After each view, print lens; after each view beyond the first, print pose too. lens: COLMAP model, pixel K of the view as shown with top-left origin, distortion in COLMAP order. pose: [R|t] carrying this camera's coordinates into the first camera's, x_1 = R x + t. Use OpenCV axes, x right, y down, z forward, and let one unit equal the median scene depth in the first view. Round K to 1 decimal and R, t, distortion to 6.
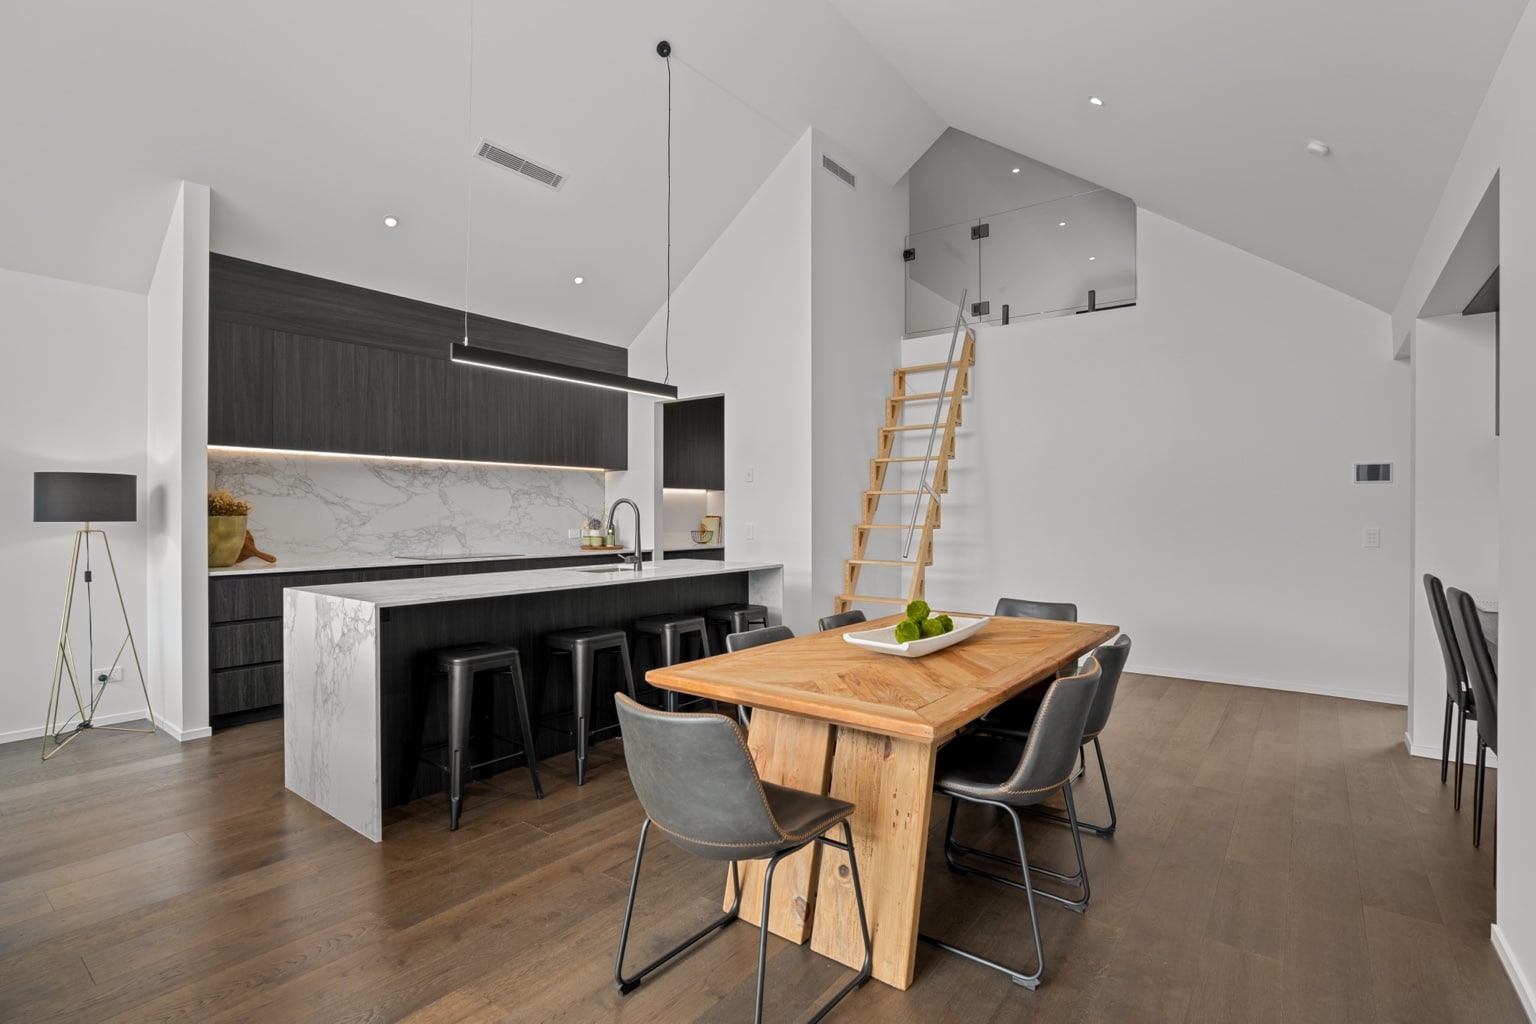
lens RADIAL K [[735.1, 0, 763.2], [0, 735.1, 515.1], [0, 0, 1]] dist [-0.021968, -0.000116]
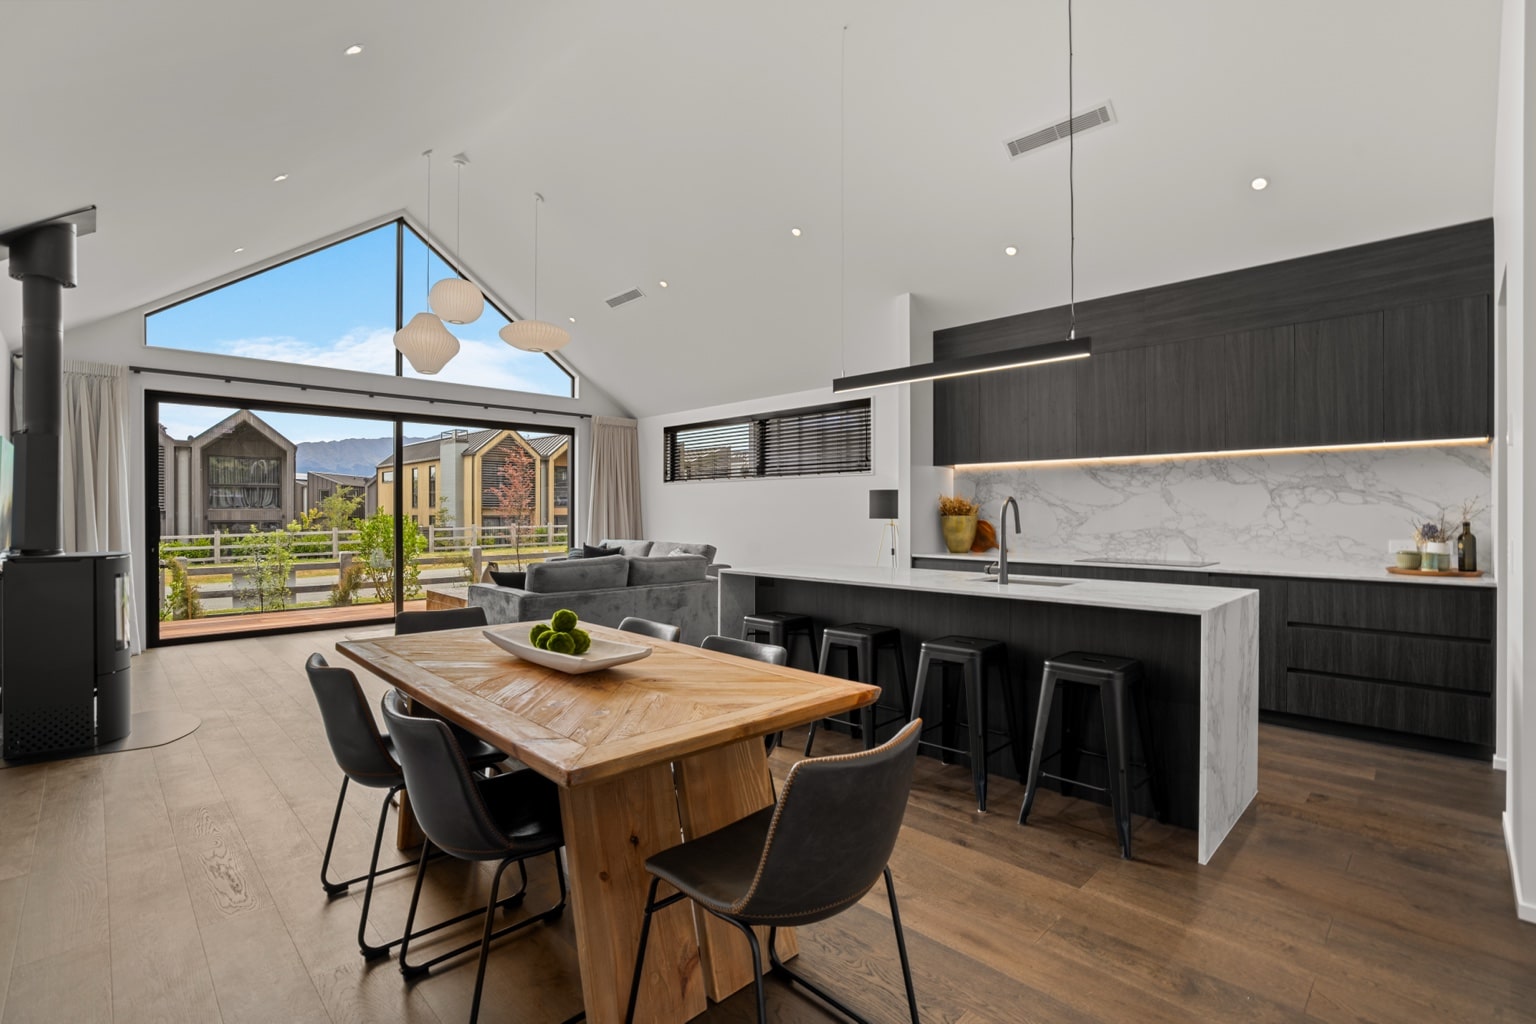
lens RADIAL K [[700.4, 0, 772.5], [0, 700.4, 512.1], [0, 0, 1]] dist [-0.018735, 0.001288]
pose [[-0.123505, -0.001000, -0.992343, 0.563348], [-0.003210, 0.999995, -0.000608, -0.003520], [0.992339, 0.003110, -0.123508, 0.742225]]
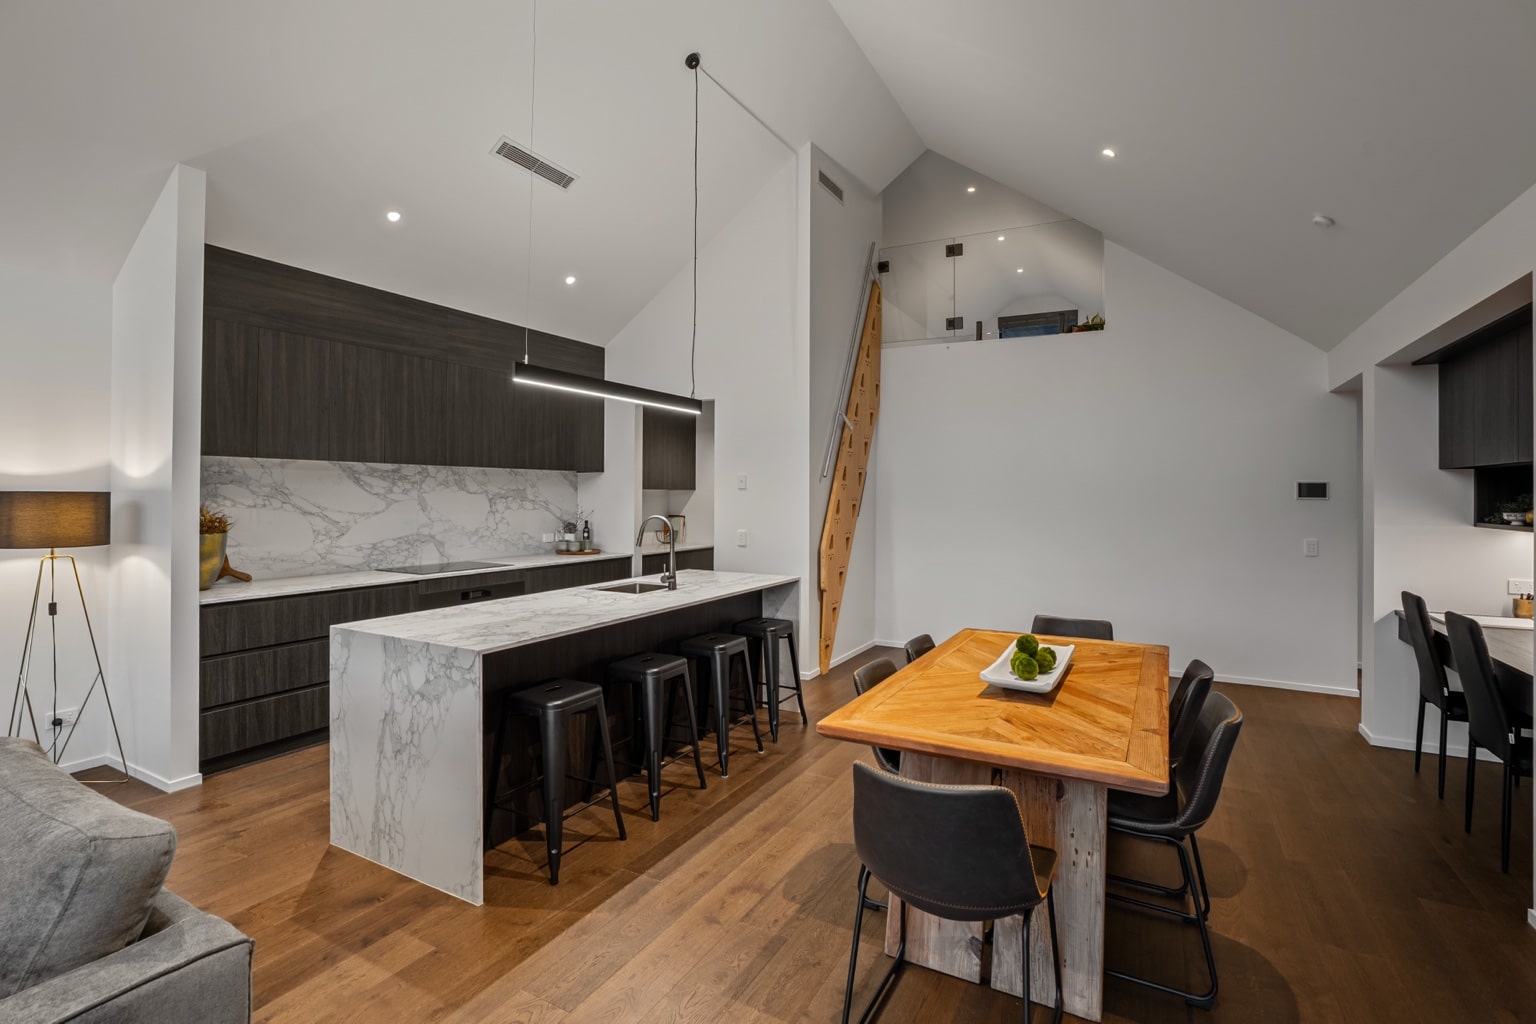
lens RADIAL K [[733.9, 0, 761.0], [0, 733.9, 486.6], [0, 0, 1]] dist [-0.022209, 0.001816]
pose [[0.988274, 0.006661, 0.152546, -0.179517], [-0.005007, 0.999924, -0.011222, -0.045274], [-0.152610, 0.010327, 0.988233, 0.008713]]
